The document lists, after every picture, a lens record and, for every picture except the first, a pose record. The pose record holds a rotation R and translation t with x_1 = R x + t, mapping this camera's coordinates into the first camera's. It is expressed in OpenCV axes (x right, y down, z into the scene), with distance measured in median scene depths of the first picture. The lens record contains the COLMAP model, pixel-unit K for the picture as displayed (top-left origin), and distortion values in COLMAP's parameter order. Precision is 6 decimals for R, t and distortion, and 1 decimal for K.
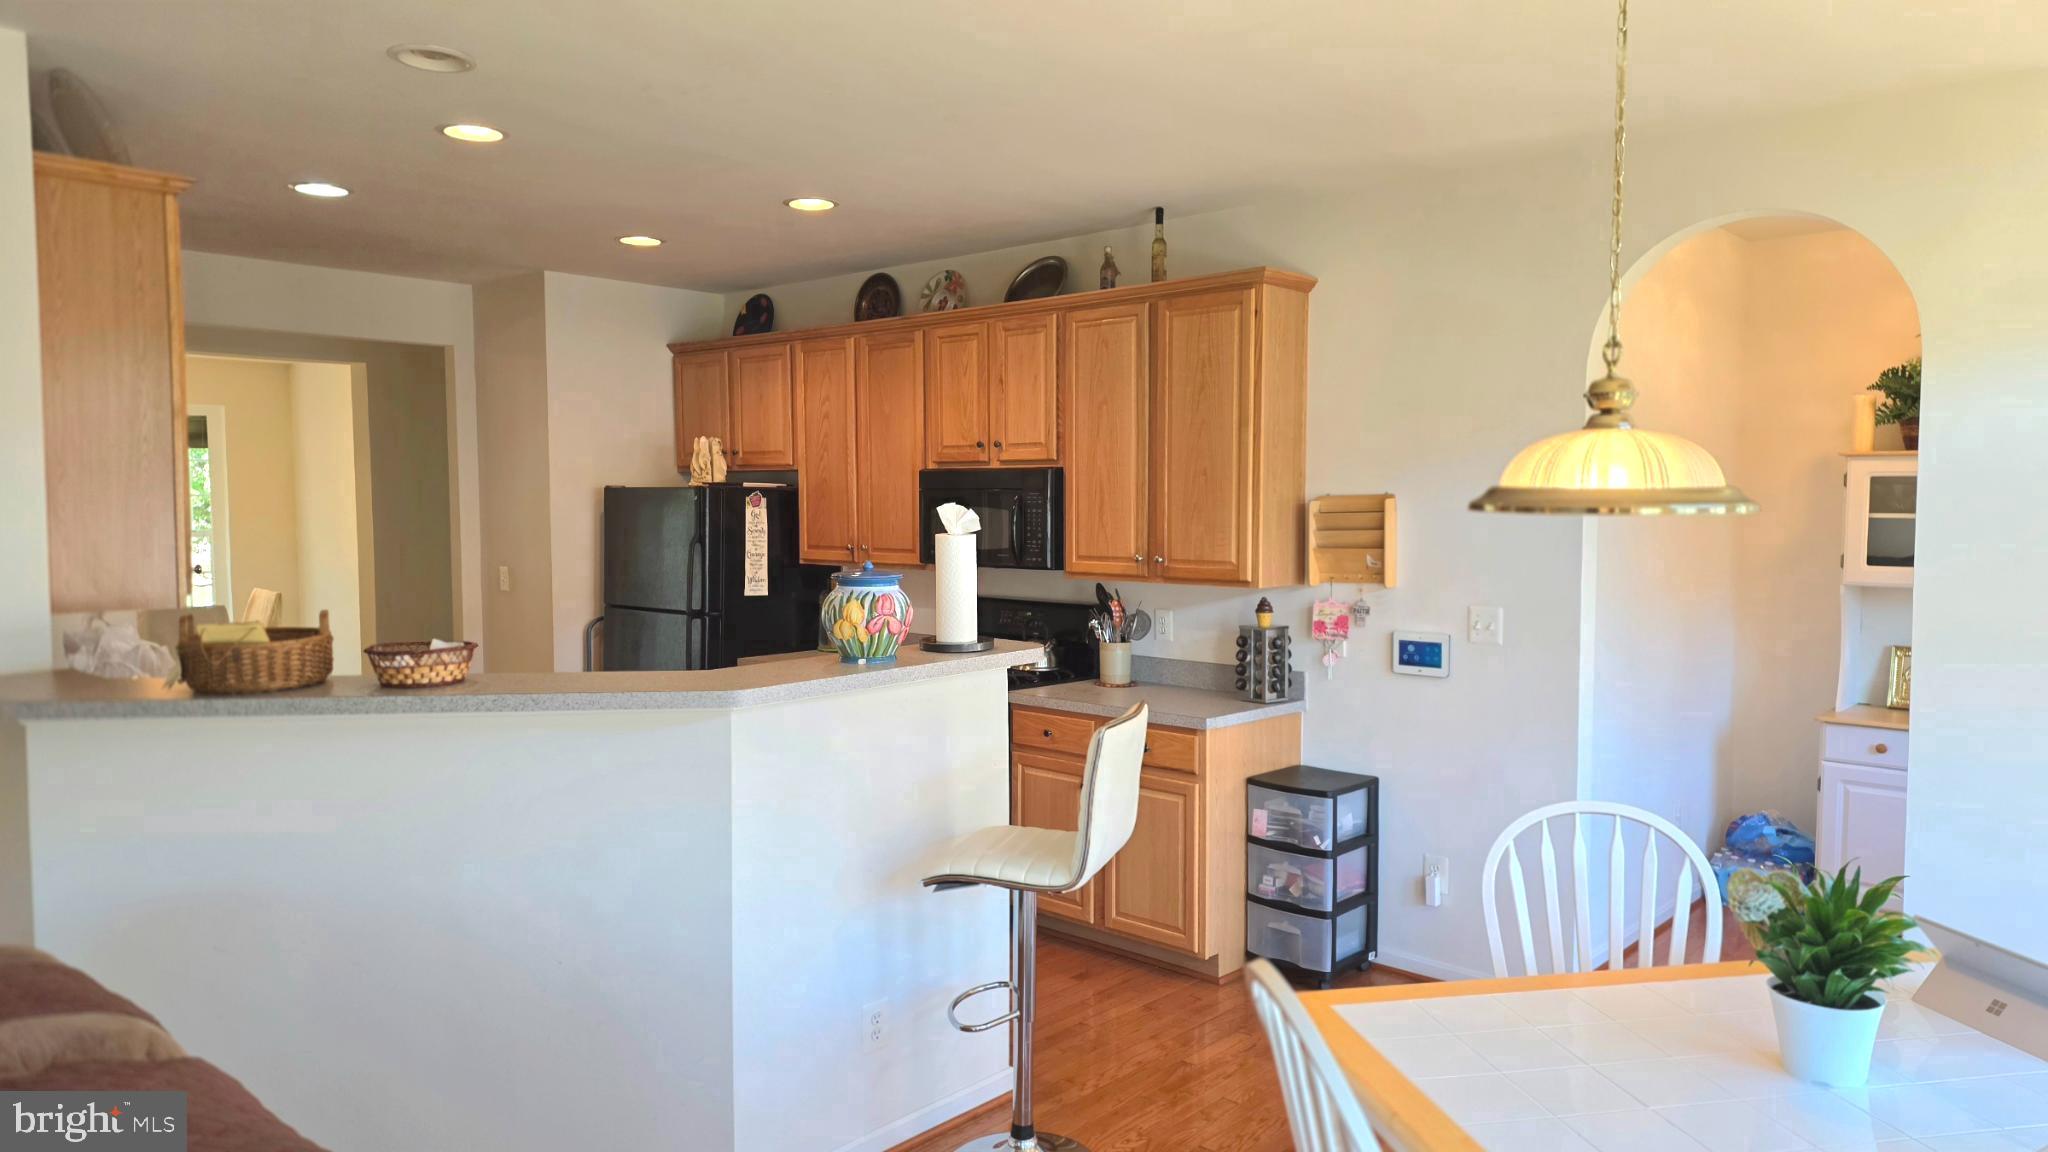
lens RADIAL K [[1359.3, 0, 1024.8], [0, 1359.3, 565.1], [0, 0, 1]] dist [0.004534, -0.003425]
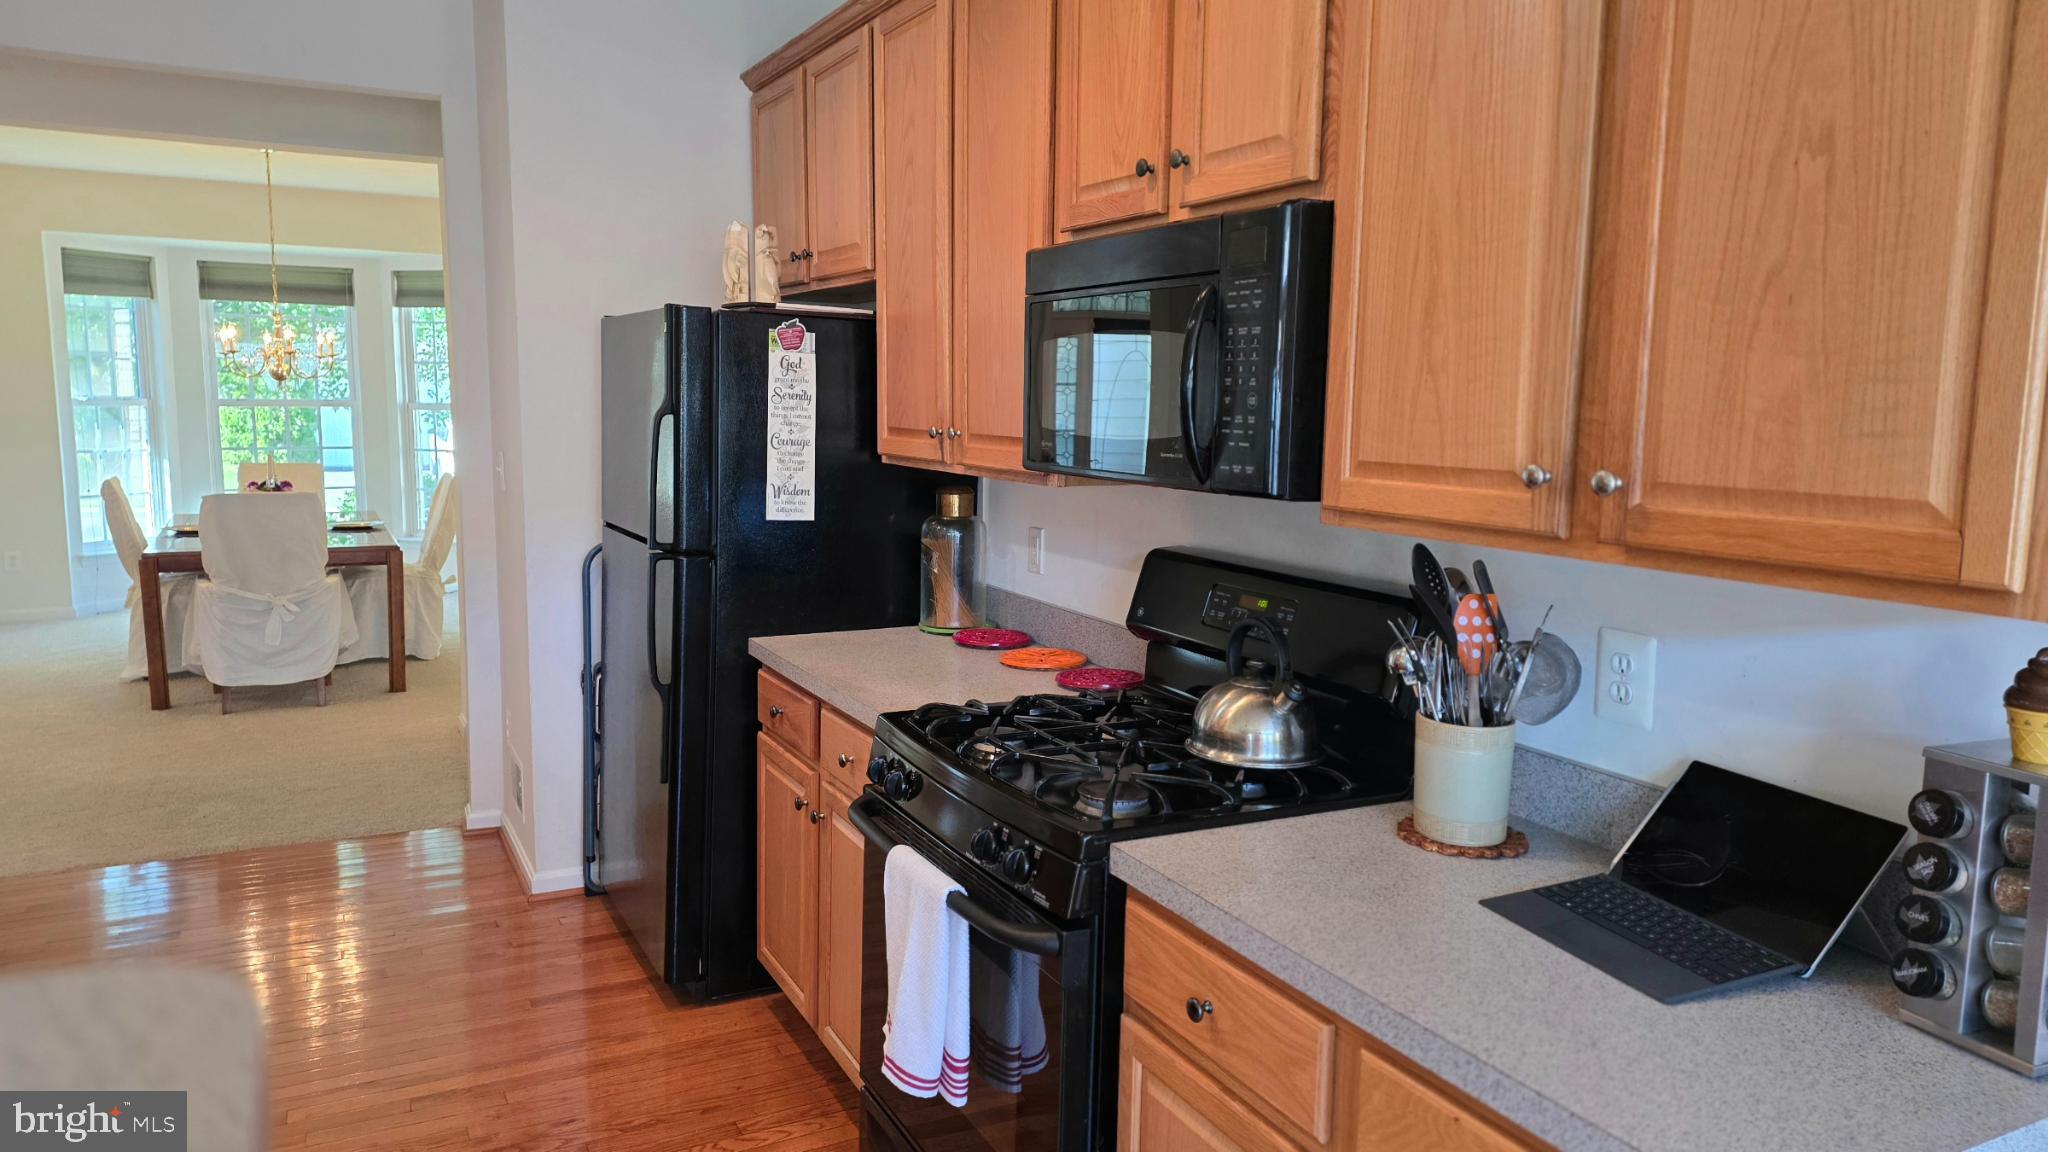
lens RADIAL K [[1359.3, 0, 1024.8], [0, 1359.3, 565.1], [0, 0, 1]] dist [0.004534, -0.003425]
pose [[0.942404, 0.056918, -0.329598, 0.073214], [-0.033587, 0.996538, 0.076057, -0.004080], [0.332786, -0.060606, 0.941053, 0.648121]]
